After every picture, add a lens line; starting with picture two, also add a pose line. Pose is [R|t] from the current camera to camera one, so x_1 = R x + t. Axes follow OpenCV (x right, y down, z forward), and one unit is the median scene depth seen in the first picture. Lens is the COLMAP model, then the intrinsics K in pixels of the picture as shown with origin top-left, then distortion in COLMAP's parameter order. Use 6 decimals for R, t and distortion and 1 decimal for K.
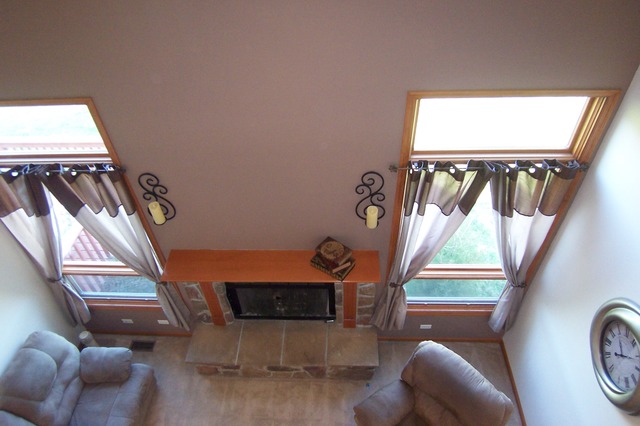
lens RADIAL K [[431.7, 0, 320.0], [0, 431.7, 213.0], [0, 0, 1]] dist [0.001820, -0.061810]
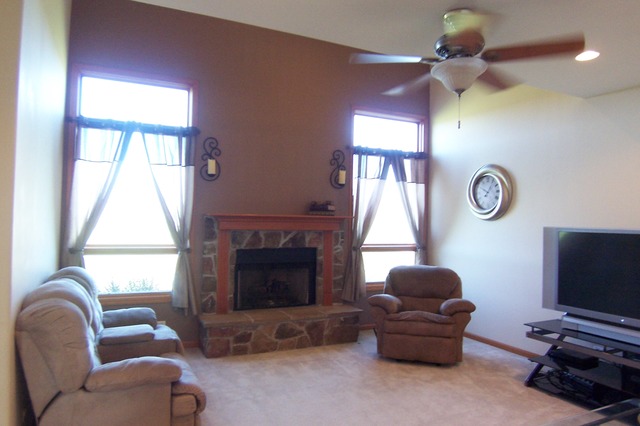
lens RADIAL K [[431.7, 0, 320.0], [0, 431.7, 213.0], [0, 0, 1]] dist [0.001820, -0.061810]
pose [[0.878643, 0.069930, 0.472330, -0.618951], [0.297355, 0.693835, -0.655875, 0.987852], [-0.373585, 0.716730, 0.588840, 0.101482]]
